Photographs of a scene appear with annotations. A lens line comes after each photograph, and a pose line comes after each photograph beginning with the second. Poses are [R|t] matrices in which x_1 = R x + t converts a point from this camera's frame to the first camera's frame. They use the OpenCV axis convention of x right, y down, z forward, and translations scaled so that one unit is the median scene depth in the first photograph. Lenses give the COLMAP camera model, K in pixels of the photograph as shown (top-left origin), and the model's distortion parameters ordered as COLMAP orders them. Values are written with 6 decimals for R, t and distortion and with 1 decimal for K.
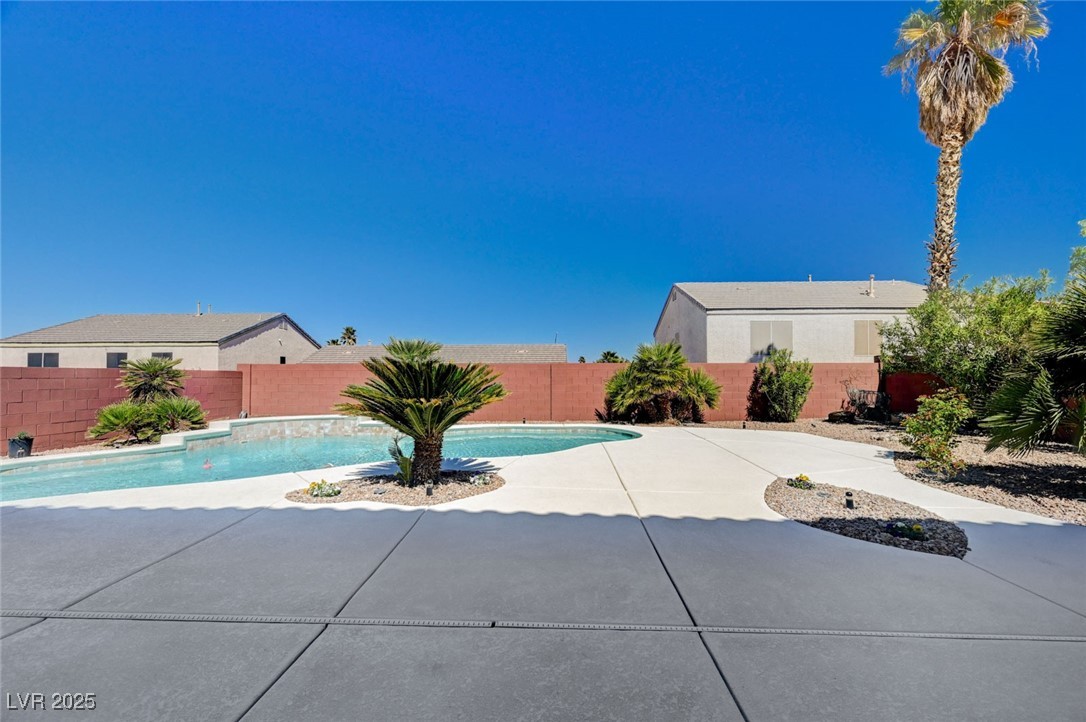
lens RADIAL K [[441.2, 0, 543.0], [0, 441.2, 361.0], [0, 0, 1]] dist [0.000069, -0.000288]
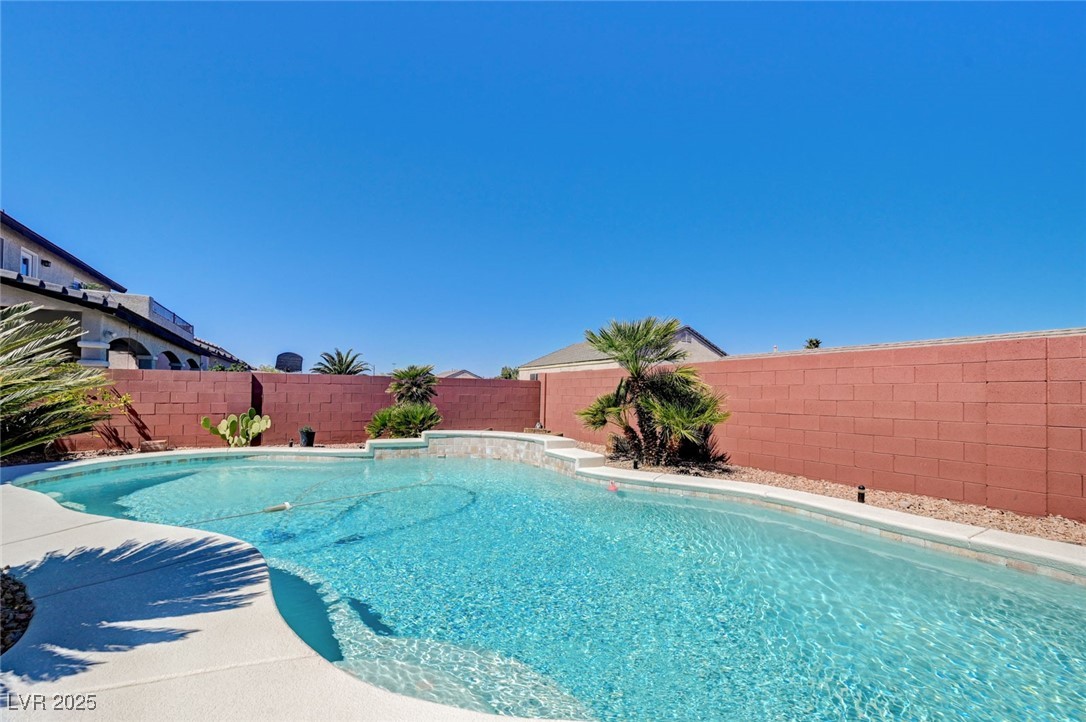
lens RADIAL K [[437.7, 0, 542.4], [0, 437.7, 390.1], [0, 0, 1]] dist [0.000716, -0.000040]
pose [[0.515370, -0.001431, -0.856967, 0.172812], [0.021320, 0.999711, 0.011152, 0.038366], [0.856702, -0.024017, 0.515251, 0.648602]]
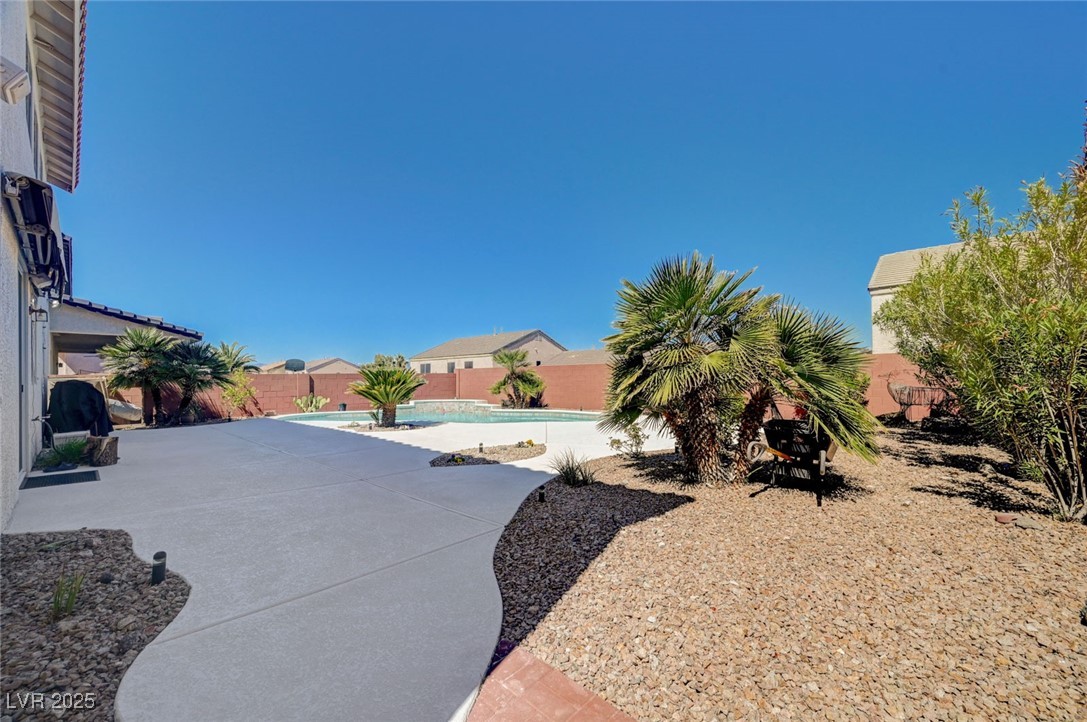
lens RADIAL K [[441.6, 0, 543.5], [0, 441.6, 361.0], [0, 0, 1]] dist [0.000069, -0.000288]
pose [[0.754512, -0.033825, -0.655414, 0.854413], [0.039260, 0.999209, -0.006372, -0.002361], [0.655110, -0.020923, 0.755243, -0.062724]]
